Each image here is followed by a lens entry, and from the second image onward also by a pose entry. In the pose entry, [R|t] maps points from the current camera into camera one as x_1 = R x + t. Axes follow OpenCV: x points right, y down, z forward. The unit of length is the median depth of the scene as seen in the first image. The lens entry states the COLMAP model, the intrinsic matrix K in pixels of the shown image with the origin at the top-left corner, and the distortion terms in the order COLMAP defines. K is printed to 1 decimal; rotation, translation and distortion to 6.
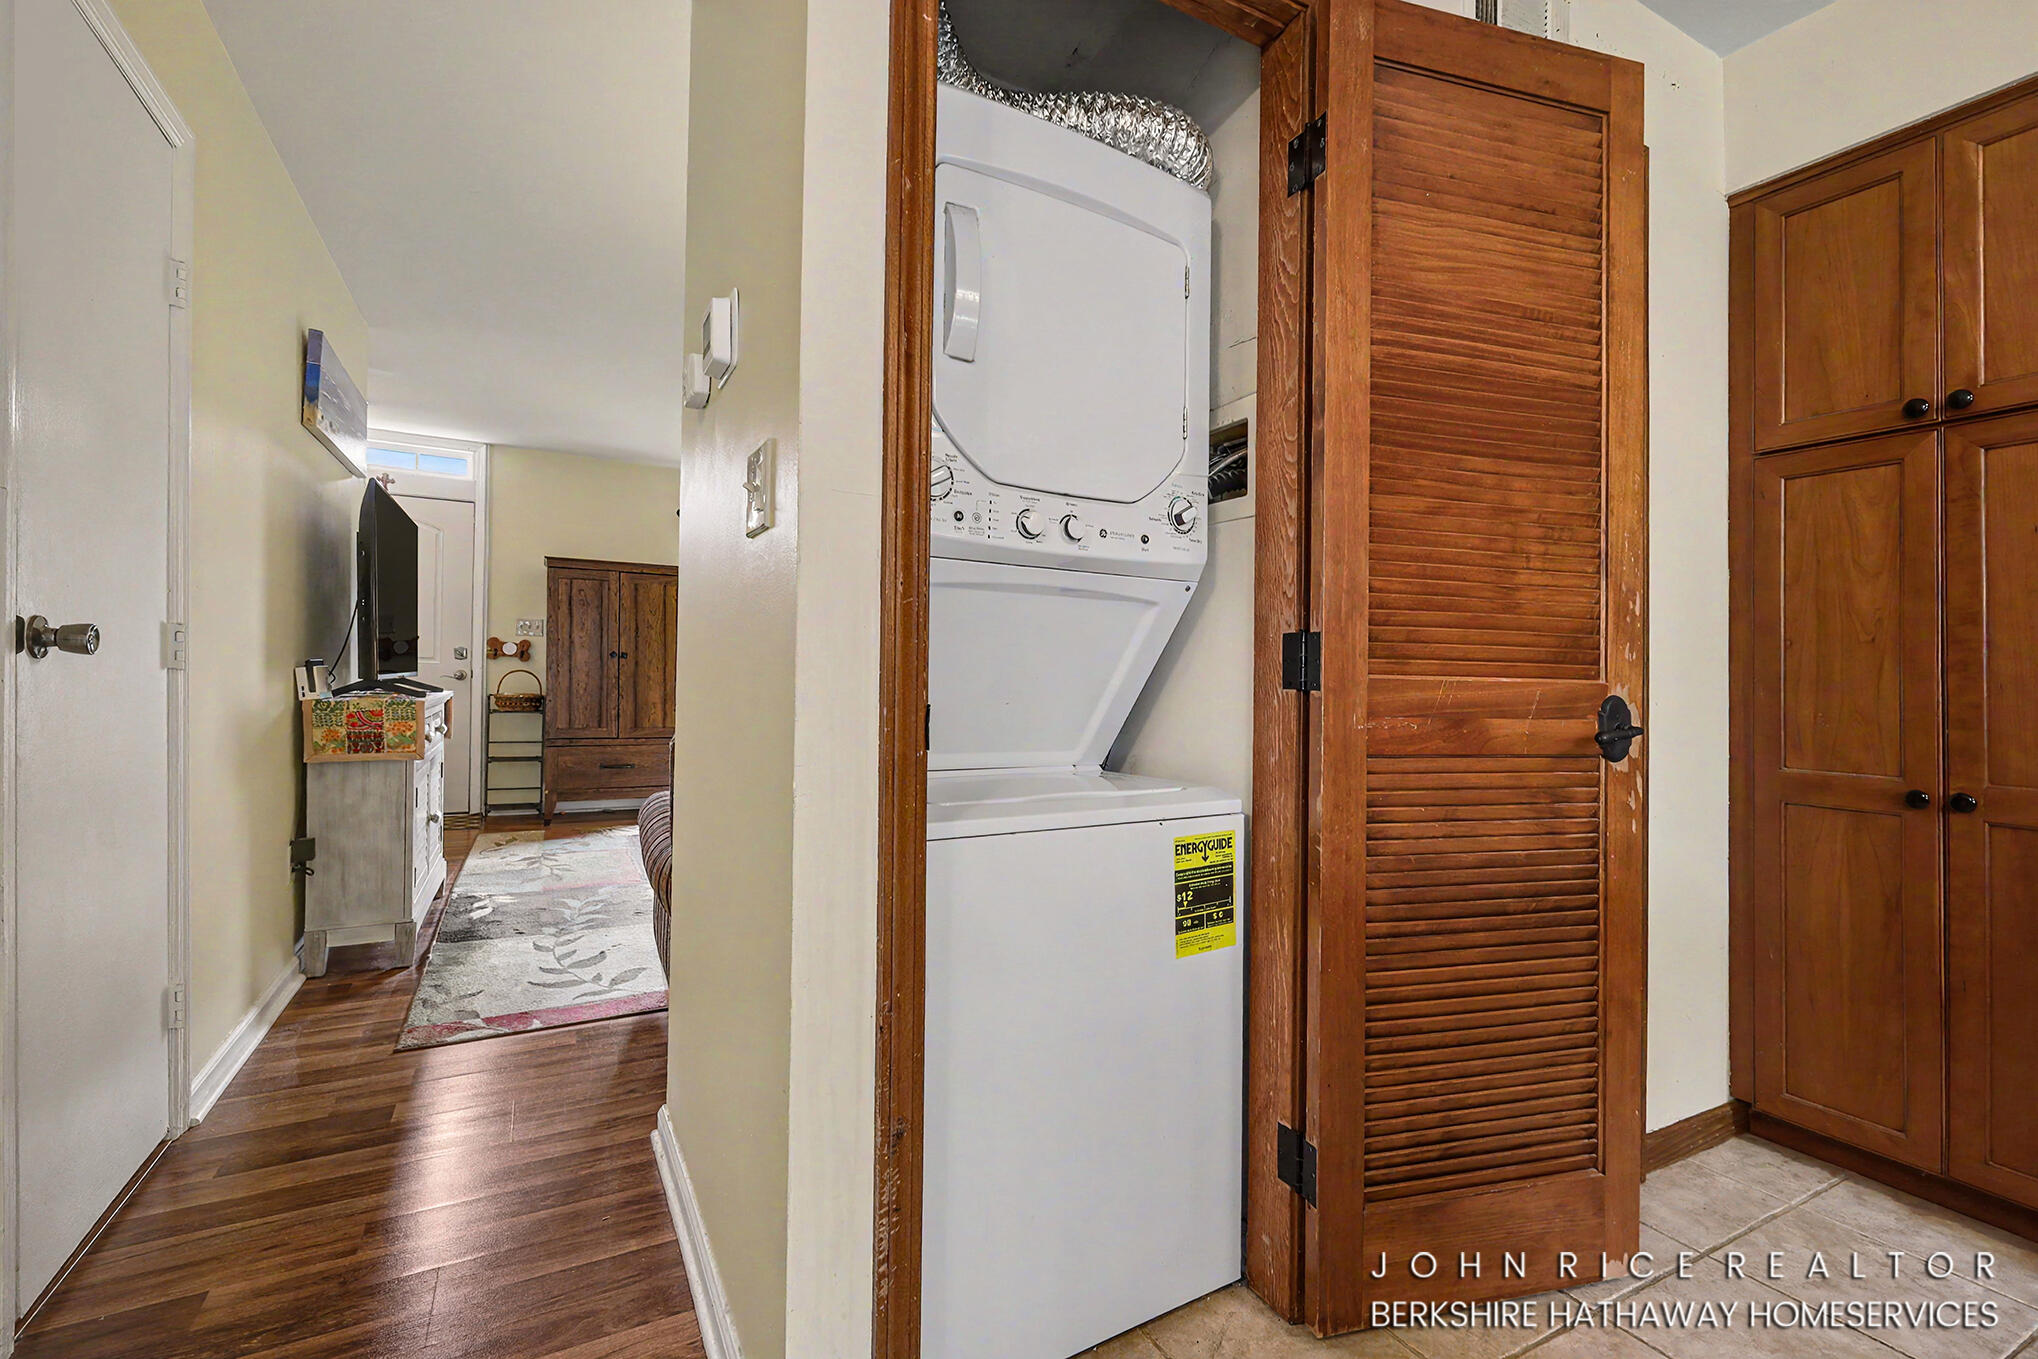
lens RADIAL K [[879.2, 0, 1012.6], [0, 879.2, 686.7], [0, 0, 1]] dist [0.002875, 0.000186]
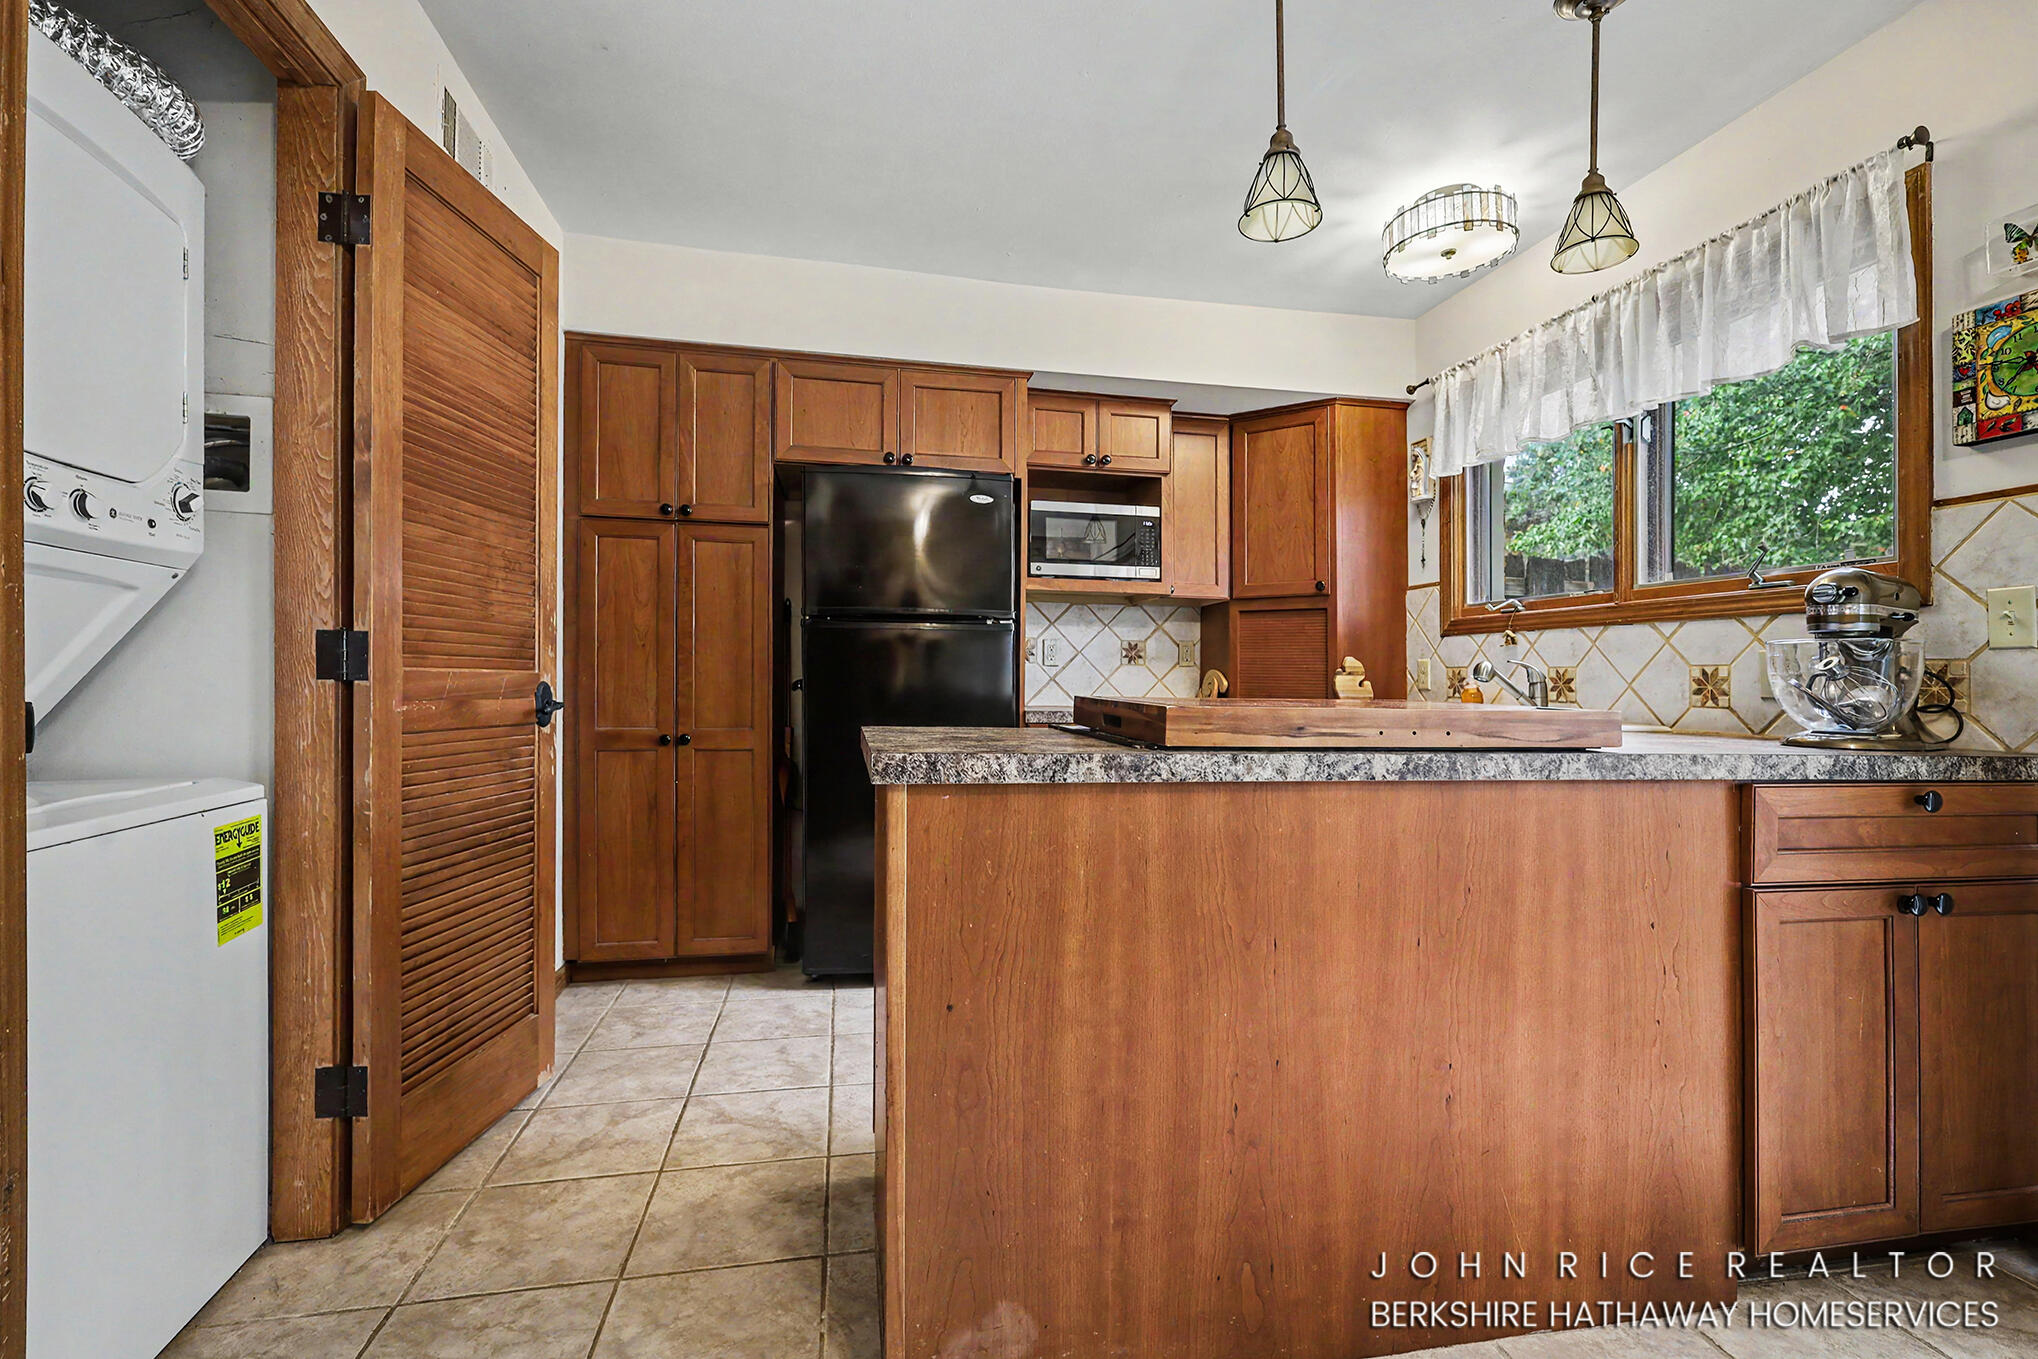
lens RADIAL K [[869.8, 0, 1033.3], [0, 869.8, 648.4], [0, 0, 1]] dist [0.000940, 0.000199]
pose [[0.268910, 0.021533, 0.962925, -0.504923], [0.003818, 0.999718, -0.023422, -0.007496], [-0.963158, 0.009975, 0.268752, -0.170952]]
